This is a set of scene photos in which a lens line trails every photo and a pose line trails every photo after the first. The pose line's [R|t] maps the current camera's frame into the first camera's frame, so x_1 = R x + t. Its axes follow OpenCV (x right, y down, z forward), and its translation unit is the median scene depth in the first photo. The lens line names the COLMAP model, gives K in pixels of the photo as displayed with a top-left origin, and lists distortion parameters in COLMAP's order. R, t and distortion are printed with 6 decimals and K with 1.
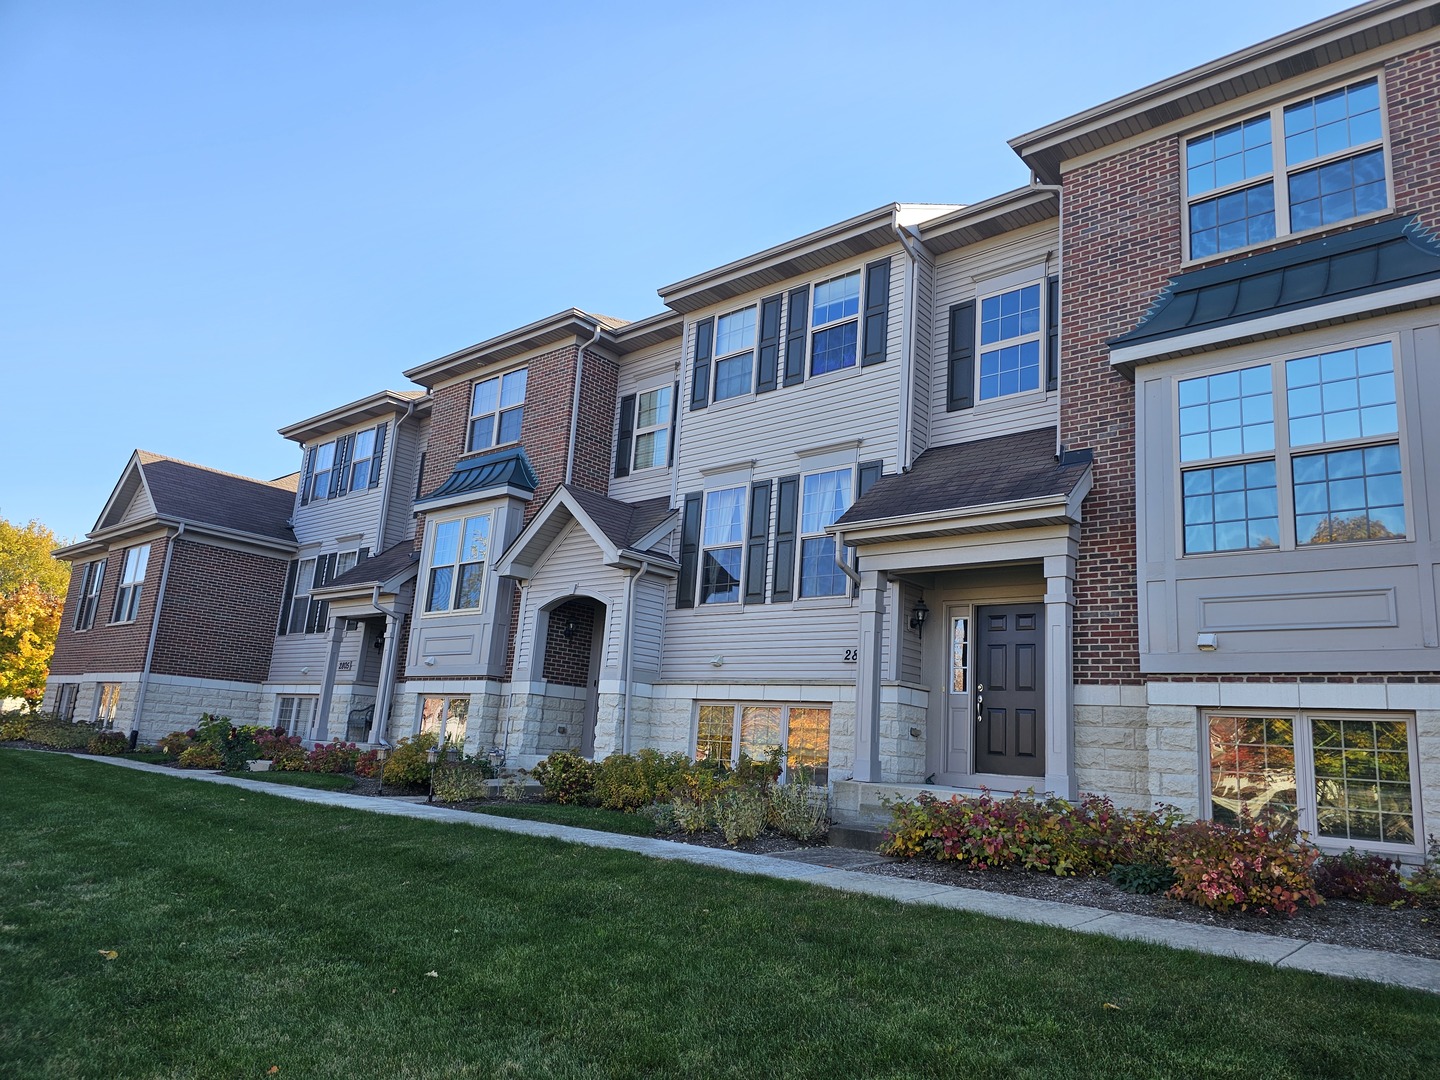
lens RADIAL K [[954.7, 0, 720.0], [0, 954.7, 561.4], [0, 0, 1]] dist [0.075110, -0.091489]
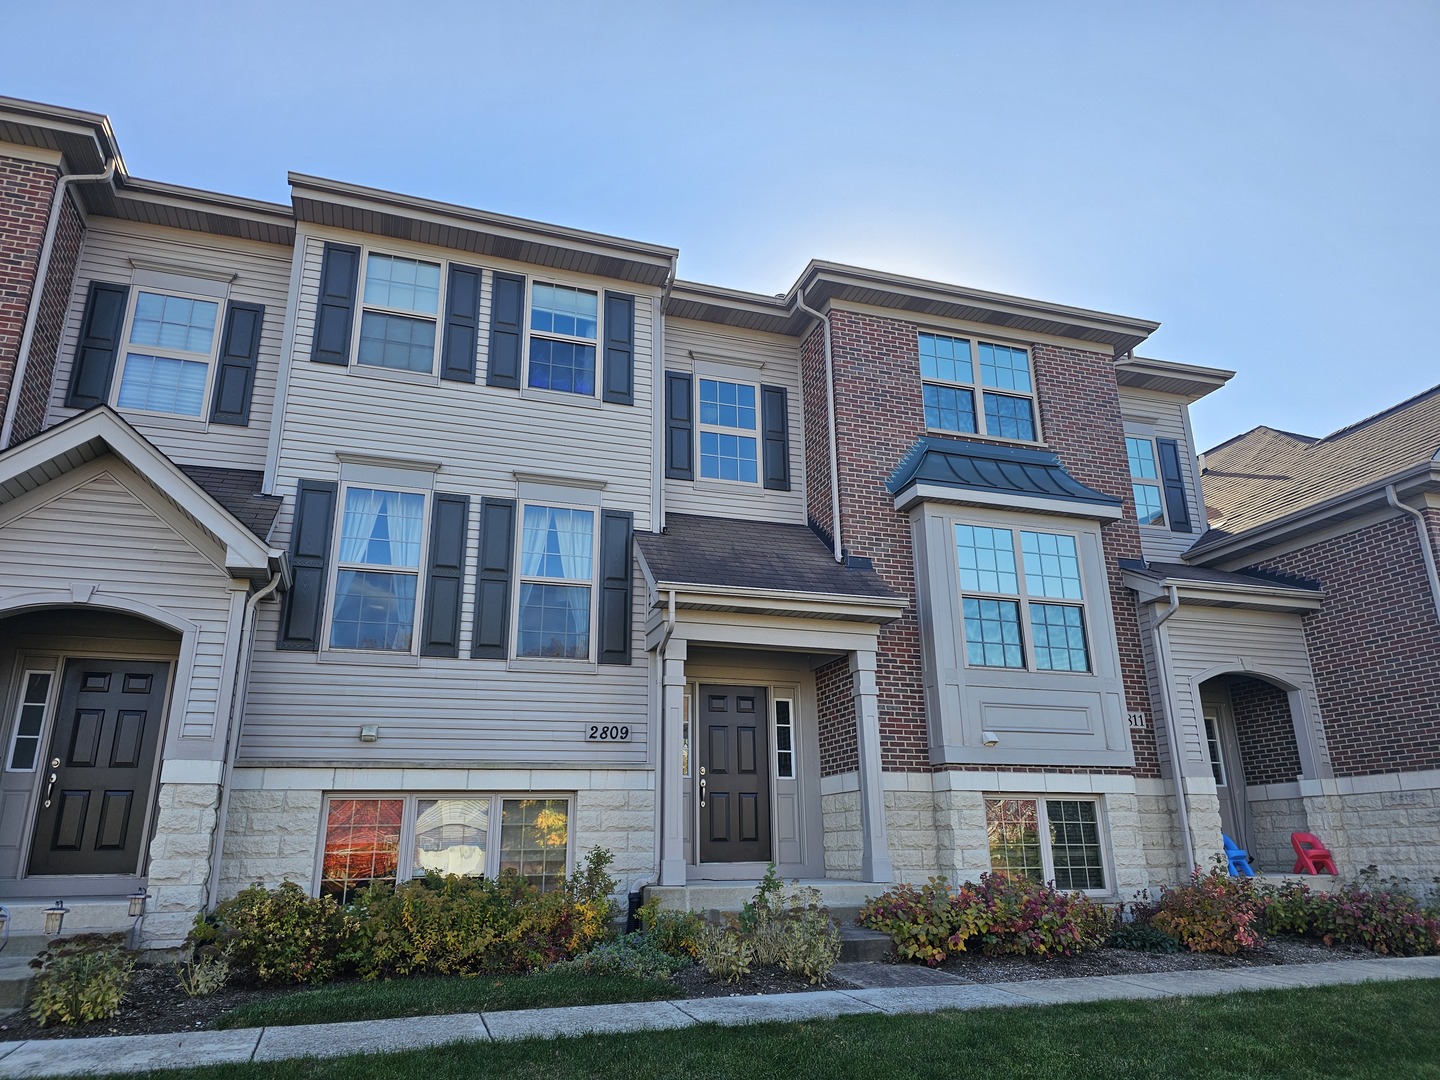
lens RADIAL K [[998.1, 0, 714.4], [0, 998.1, 536.1], [0, 0, 1]] dist [0.084791, -0.104773]
pose [[0.492552, 0.197703, 0.847530, -0.560776], [-0.123974, 0.979863, -0.156523, 0.050818], [-0.861408, -0.027976, 0.507143, 0.444318]]
